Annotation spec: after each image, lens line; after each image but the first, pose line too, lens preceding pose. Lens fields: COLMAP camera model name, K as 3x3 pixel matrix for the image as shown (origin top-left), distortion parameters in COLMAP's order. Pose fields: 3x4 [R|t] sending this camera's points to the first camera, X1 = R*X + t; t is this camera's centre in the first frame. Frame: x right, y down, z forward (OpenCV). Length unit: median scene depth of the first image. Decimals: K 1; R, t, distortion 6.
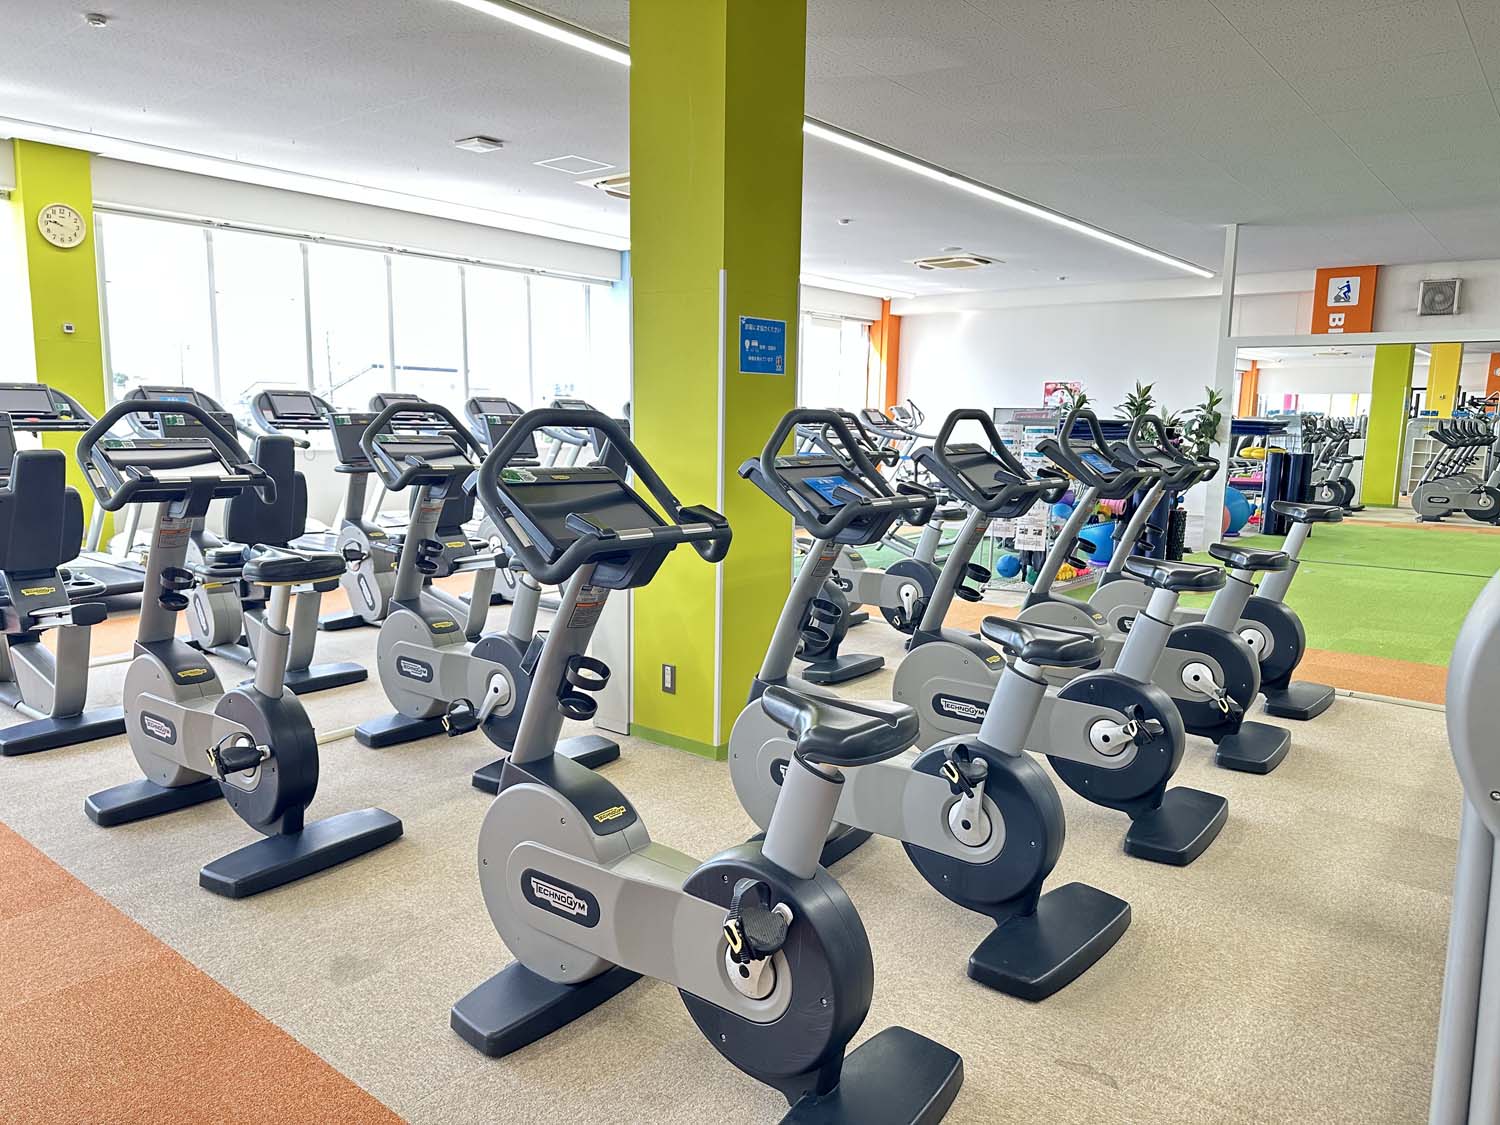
lens RADIAL K [[1068.0, 0, 754.4], [0, 1068.0, 563.4], [0, 0, 1]] dist [0.008454, -0.002867]
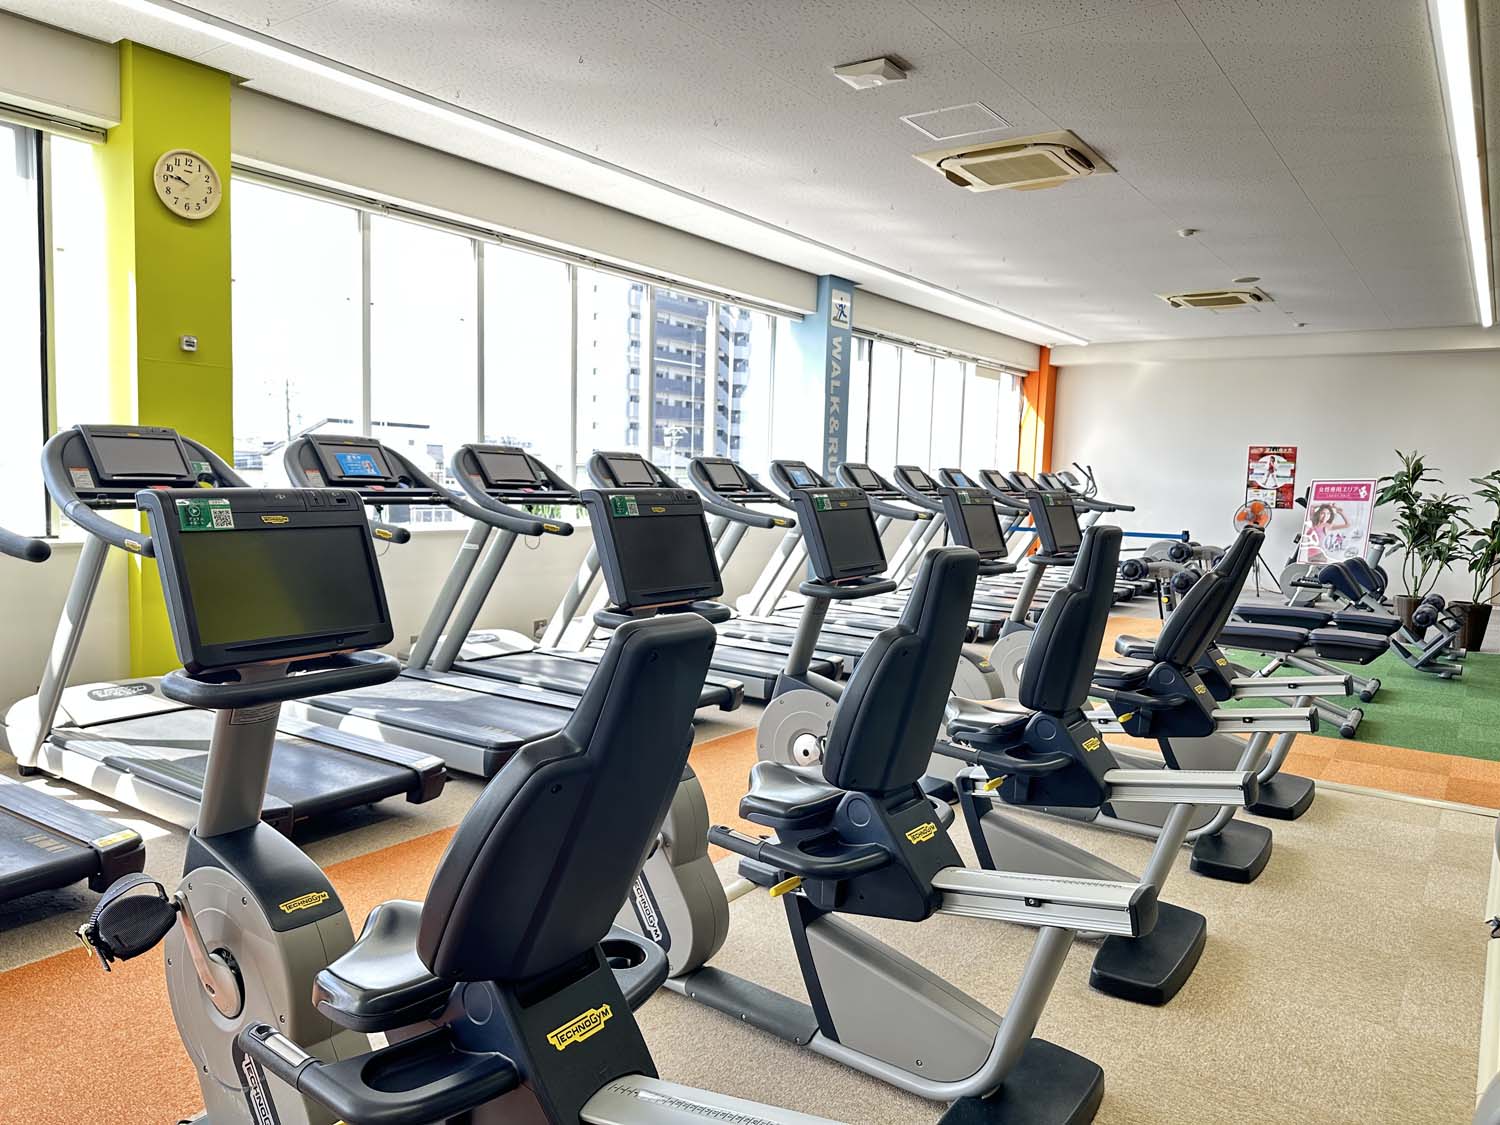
lens RADIAL K [[1068.0, 0, 754.4], [0, 1068.0, 563.4], [0, 0, 1]] dist [0.008454, -0.002867]
pose [[0.998733, 0.009748, 0.049361, -0.286851], [-0.007145, 0.998588, -0.052649, -0.049414], [-0.049805, 0.052230, 0.997392, 0.303301]]
